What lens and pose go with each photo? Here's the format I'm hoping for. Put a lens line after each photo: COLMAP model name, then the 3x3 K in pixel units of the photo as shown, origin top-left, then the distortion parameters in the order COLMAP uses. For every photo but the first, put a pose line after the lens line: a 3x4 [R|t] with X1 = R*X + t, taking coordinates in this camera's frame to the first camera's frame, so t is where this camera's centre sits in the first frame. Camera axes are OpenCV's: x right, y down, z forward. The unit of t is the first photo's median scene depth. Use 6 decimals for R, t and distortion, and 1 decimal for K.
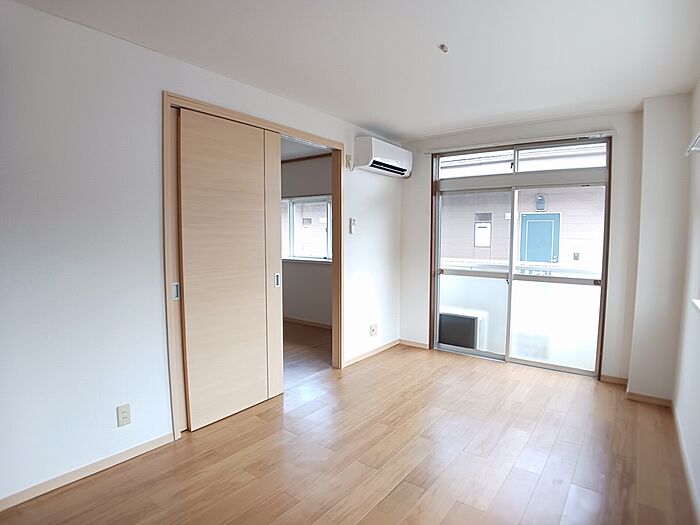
lens RADIAL K [[391.9, 0, 350.0], [0, 391.9, 262.5], [0, 0, 1]] dist [-0.087611, 0.000571]
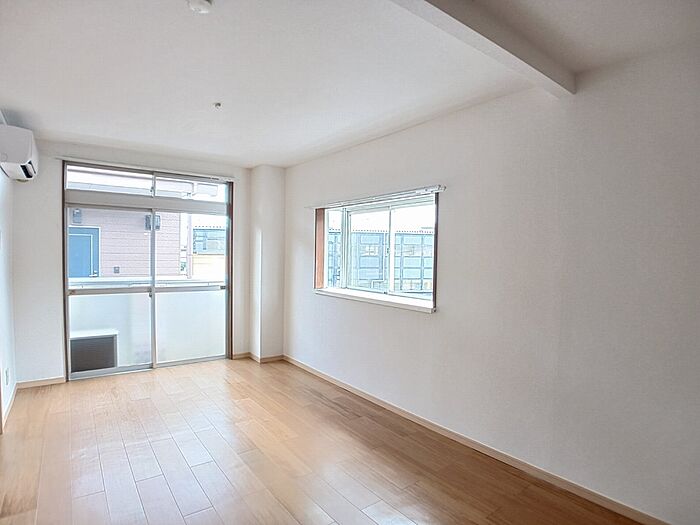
lens RADIAL K [[390.9, 0, 351.1], [0, 390.9, 268.8], [0, 0, 1]] dist [-0.001840, -0.000272]
pose [[0.291749, -0.037186, 0.955772, -0.471705], [0.052081, 0.998379, 0.022946, -0.019874], [-0.955076, 0.043083, 0.293212, 0.125699]]
